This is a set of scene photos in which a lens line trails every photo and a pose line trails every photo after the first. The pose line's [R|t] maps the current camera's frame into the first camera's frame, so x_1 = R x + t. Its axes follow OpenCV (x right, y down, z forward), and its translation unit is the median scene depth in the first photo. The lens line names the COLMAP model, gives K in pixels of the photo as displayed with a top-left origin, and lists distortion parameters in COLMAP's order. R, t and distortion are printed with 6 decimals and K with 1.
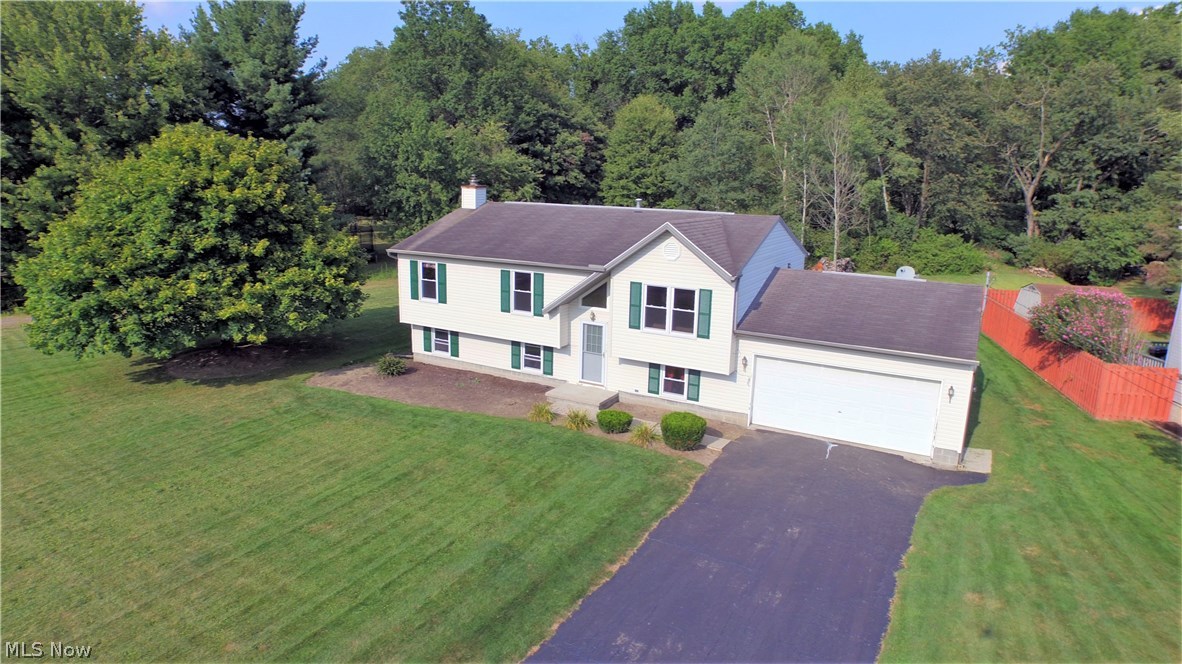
lens RADIAL K [[683.5, 0, 591.0], [0, 683.5, 332.0], [0, 0, 1]] dist [-0.110680, 0.069952]
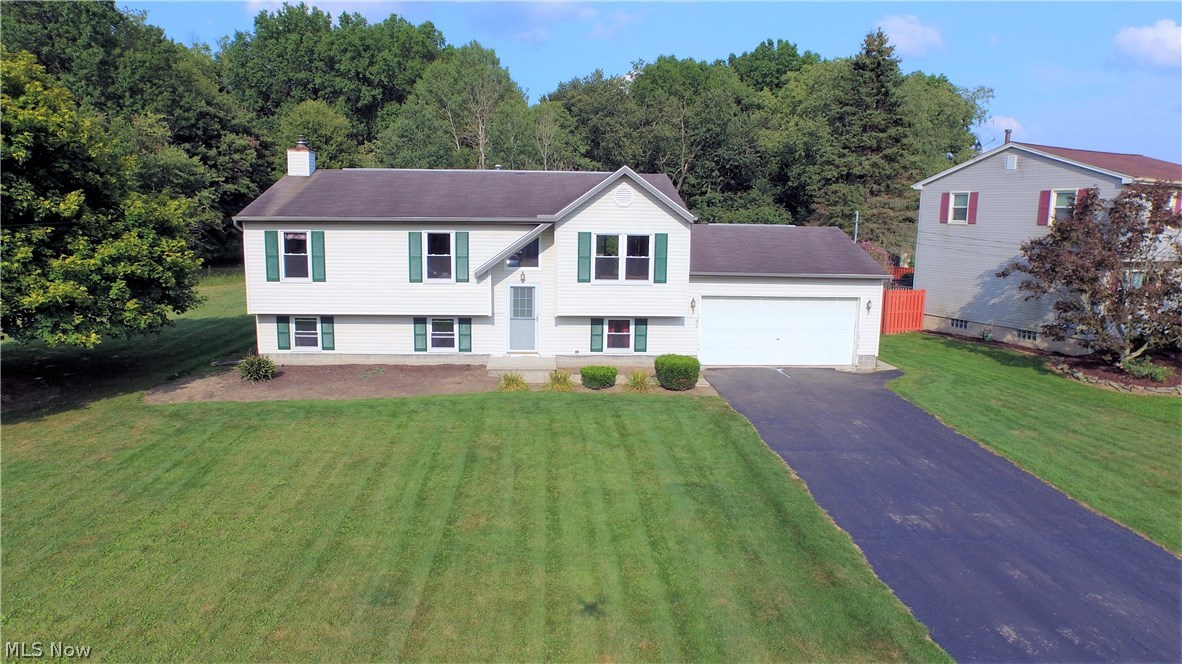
lens RADIAL K [[683.5, 0, 591.0], [0, 683.5, 332.0], [0, 0, 1]] dist [-0.110680, 0.069952]
pose [[0.847218, -0.100363, 0.521678, -0.390076], [0.121148, 0.992618, -0.005783, 0.063743], [-0.517247, 0.068100, 0.853123, 0.175066]]
